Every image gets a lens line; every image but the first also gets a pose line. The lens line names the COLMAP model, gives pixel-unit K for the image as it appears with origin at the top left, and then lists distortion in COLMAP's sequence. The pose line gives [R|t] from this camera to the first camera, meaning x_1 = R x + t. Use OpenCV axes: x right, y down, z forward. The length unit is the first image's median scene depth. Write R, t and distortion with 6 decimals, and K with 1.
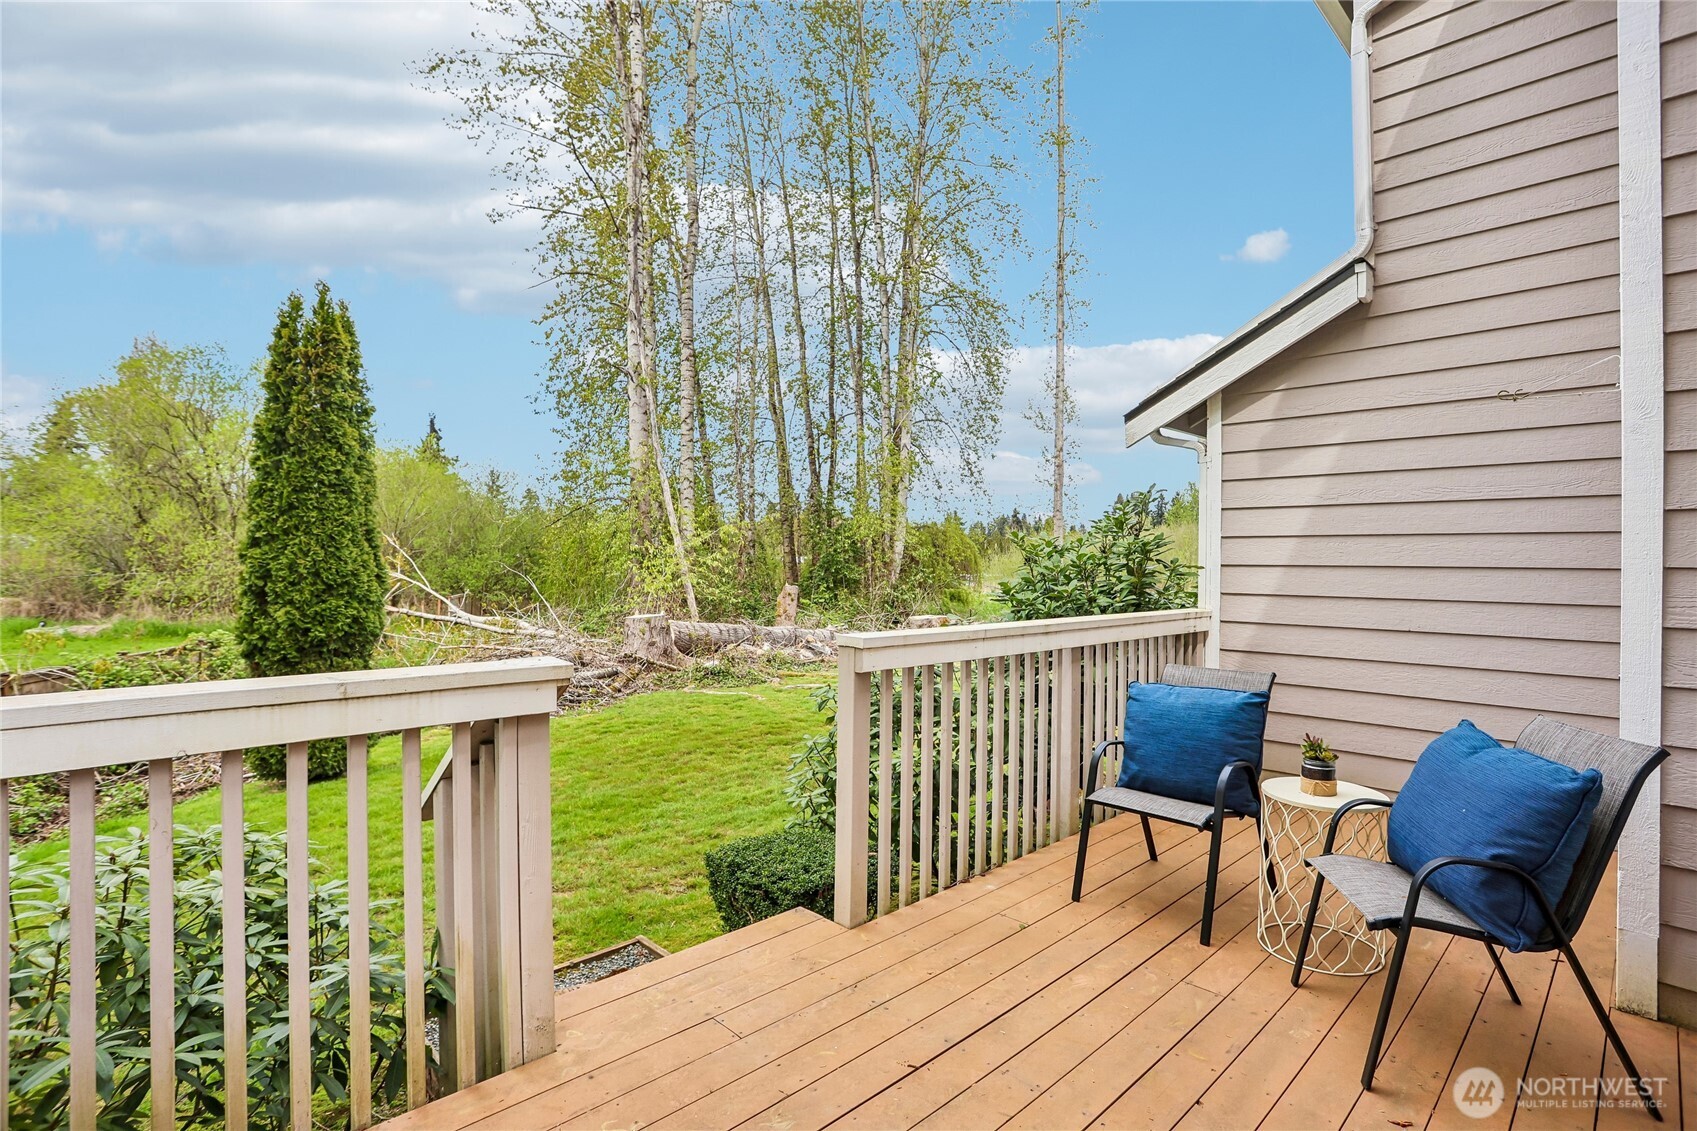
lens RADIAL K [[826.0, 0, 862.0], [0, 826.0, 561.2], [0, 0, 1]] dist [-0.057113, 0.016148]
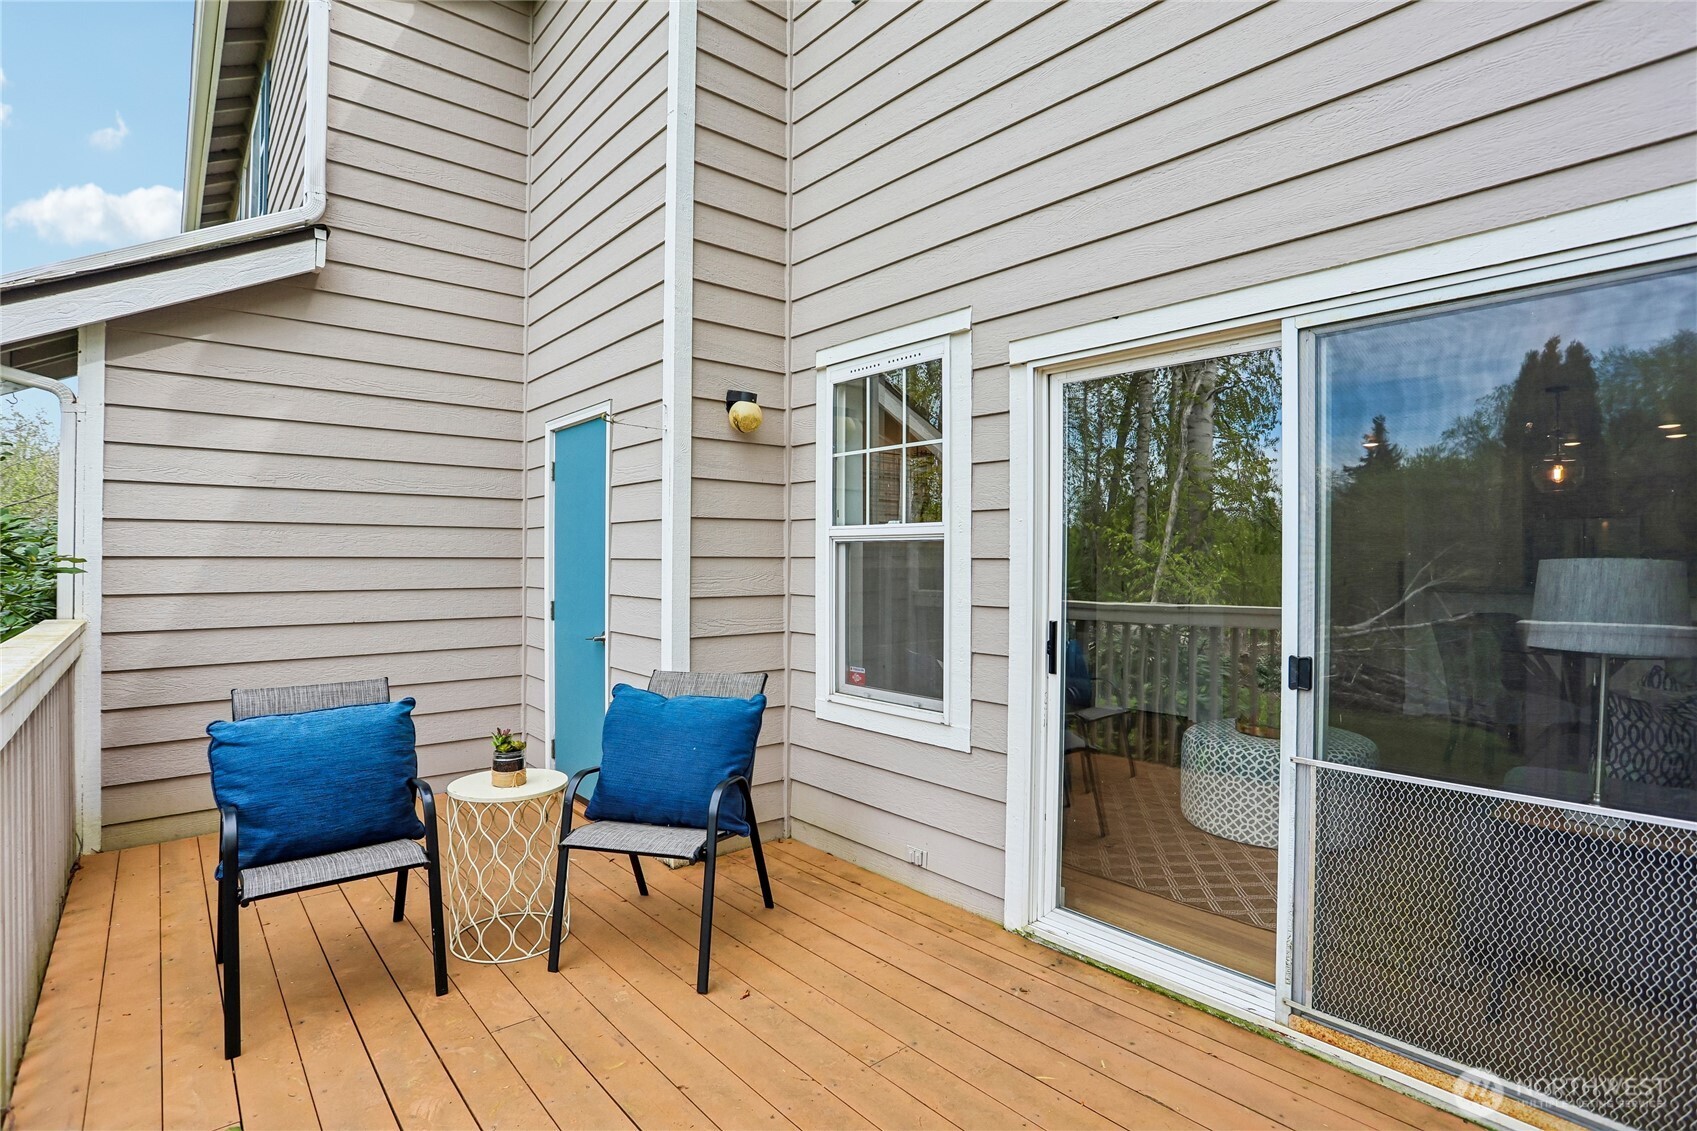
lens RADIAL K [[826.0, 0, 847.3], [0, 826.0, 557.6], [0, 0, 1]] dist [-0.057113, 0.016148]
pose [[0.072731, -0.008857, 0.997312, -0.257465], [-0.000752, 0.999960, 0.008936, -0.001863], [-0.997351, -0.001400, 0.072722, 0.323195]]
